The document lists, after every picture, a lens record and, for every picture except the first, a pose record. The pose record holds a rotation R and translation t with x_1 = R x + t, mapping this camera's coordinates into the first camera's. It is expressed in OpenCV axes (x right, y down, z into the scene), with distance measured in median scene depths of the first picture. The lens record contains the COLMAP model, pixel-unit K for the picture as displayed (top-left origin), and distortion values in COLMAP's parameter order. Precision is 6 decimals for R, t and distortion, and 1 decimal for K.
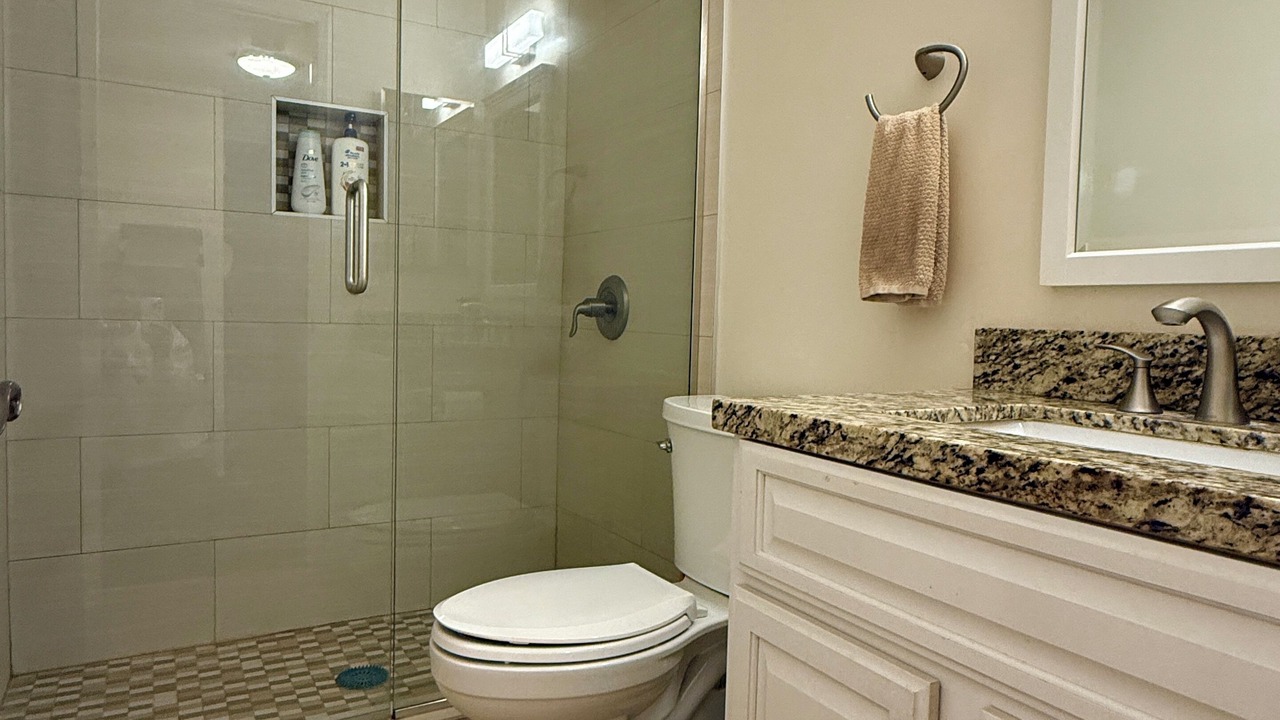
lens RADIAL K [[833.7, 0, 636.7], [0, 833.7, 361.4], [0, 0, 1]] dist [0.008298, 0.000150]
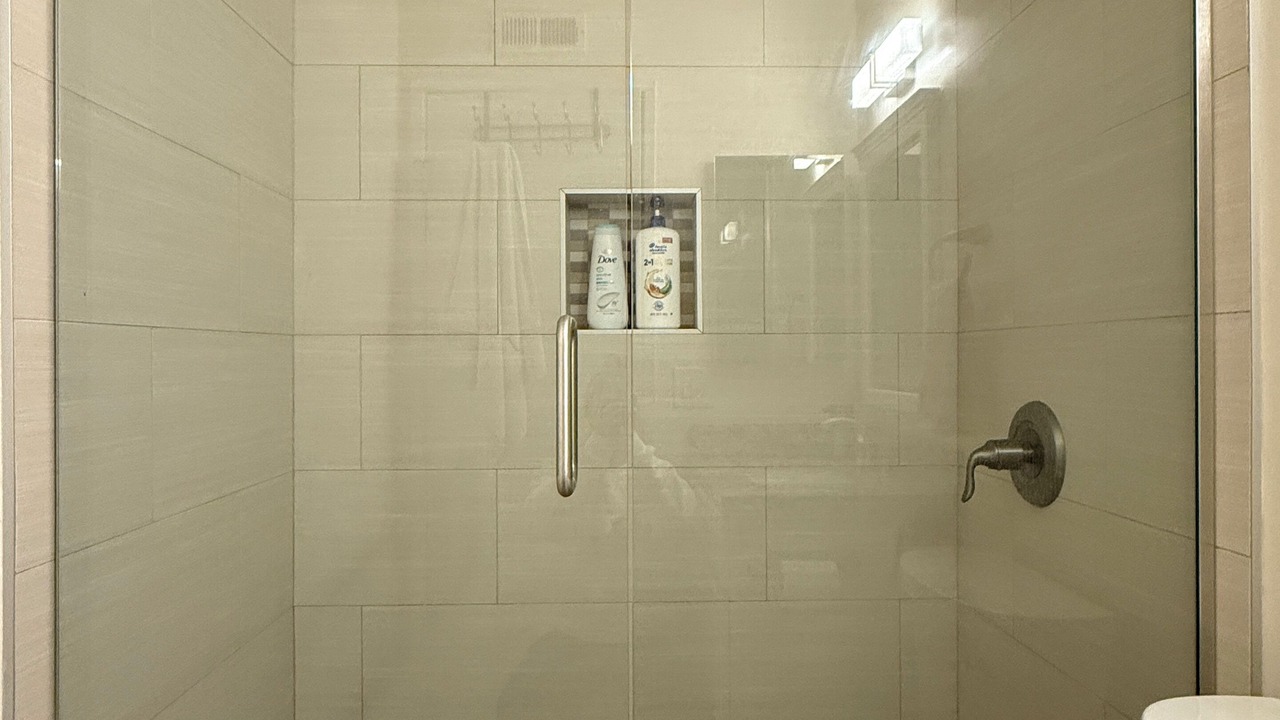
lens RADIAL K [[833.7, 0, 635.7], [0, 833.7, 353.8], [0, 0, 1]] dist [0.008298, 0.000150]
pose [[0.872341, -0.033331, -0.487761, 0.015596], [0.000639, 0.997750, -0.067038, -0.097715], [0.488898, 0.058169, 0.870399, 0.319799]]
